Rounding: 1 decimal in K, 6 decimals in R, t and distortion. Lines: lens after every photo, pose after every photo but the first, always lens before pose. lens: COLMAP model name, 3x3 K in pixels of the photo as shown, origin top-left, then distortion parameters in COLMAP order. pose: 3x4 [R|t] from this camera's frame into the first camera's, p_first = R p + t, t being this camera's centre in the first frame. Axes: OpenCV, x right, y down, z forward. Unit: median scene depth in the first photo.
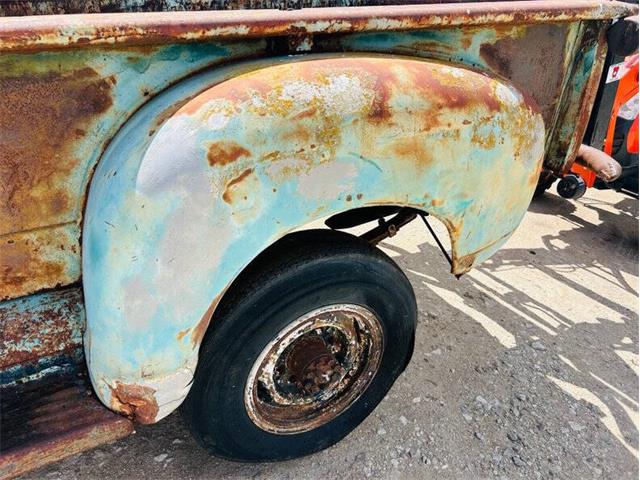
lens RADIAL K [[479.8, 0, 317.1], [0, 479.8, 236.6], [0, 0, 1]] dist [0.021131, -0.004609]
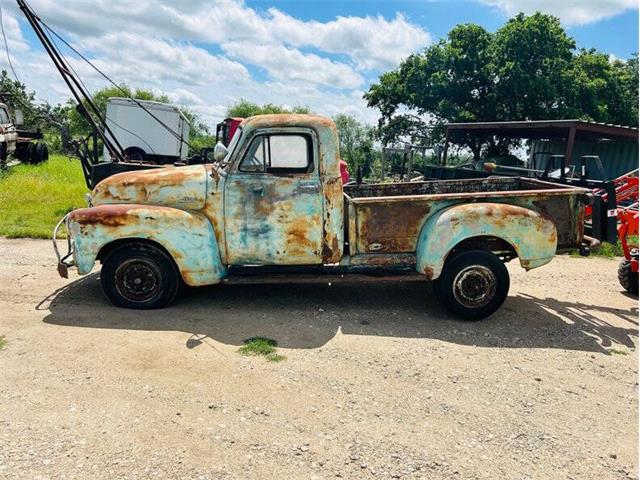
lens RADIAL K [[479.8, 0, 317.1], [0, 479.8, 236.6], [0, 0, 1]] dist [0.021131, -0.004609]
pose [[0.905012, 0.035672, -0.423887, 0.540522], [-0.168278, 0.945215, -0.279733, 1.365244], [0.390686, 0.324493, 0.861434, -3.190985]]
